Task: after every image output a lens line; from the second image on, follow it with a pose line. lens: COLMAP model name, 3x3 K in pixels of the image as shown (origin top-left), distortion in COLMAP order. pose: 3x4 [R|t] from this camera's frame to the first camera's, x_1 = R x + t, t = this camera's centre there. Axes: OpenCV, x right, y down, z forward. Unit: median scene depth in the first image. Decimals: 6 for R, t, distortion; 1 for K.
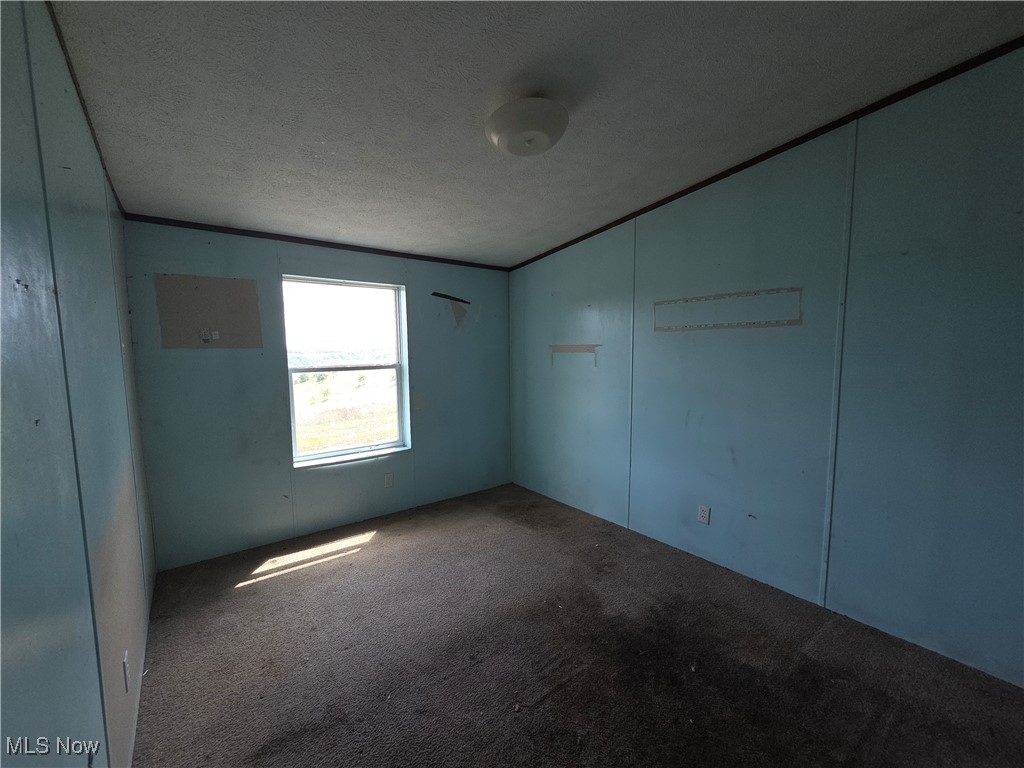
lens RADIAL K [[415.3, 0, 512.8], [0, 415.3, 385.4], [0, 0, 1]] dist [-0.000171, 0.000040]
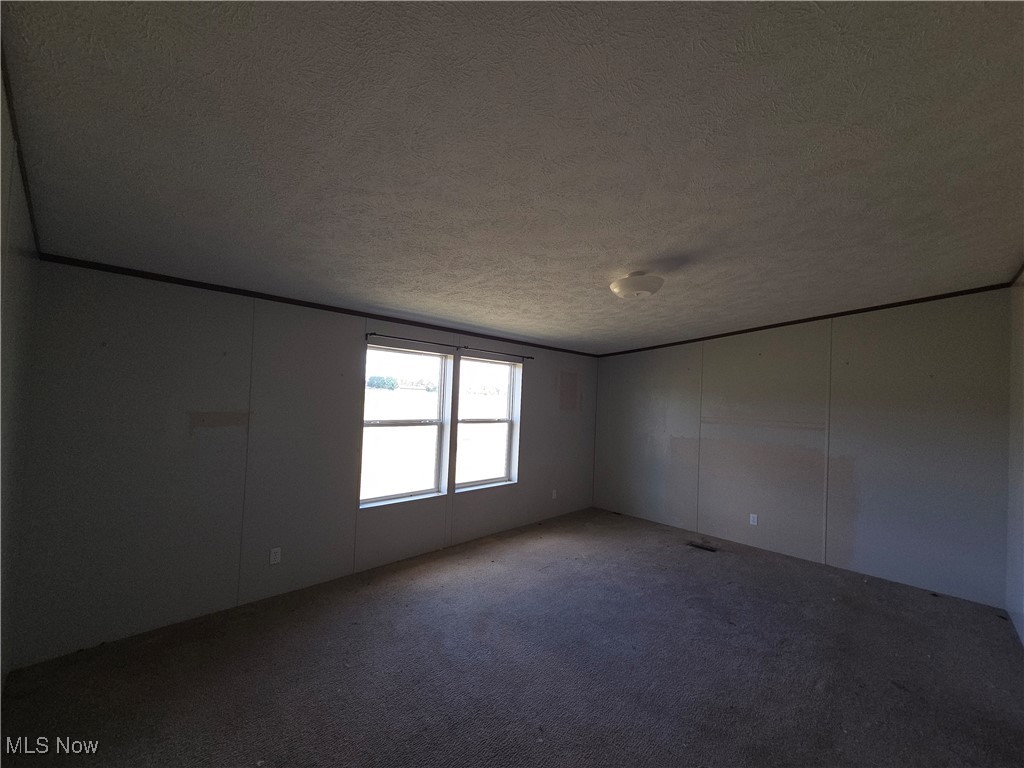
lens RADIAL K [[415.3, 0, 511.5], [0, 415.3, 386.3], [0, 0, 1]] dist [-0.000171, 0.000040]
pose [[0.994333, 0.029724, 0.102069, -0.400063], [-0.014742, 0.989394, -0.144508, 0.038676], [-0.105282, 0.142185, 0.984225, -0.350711]]
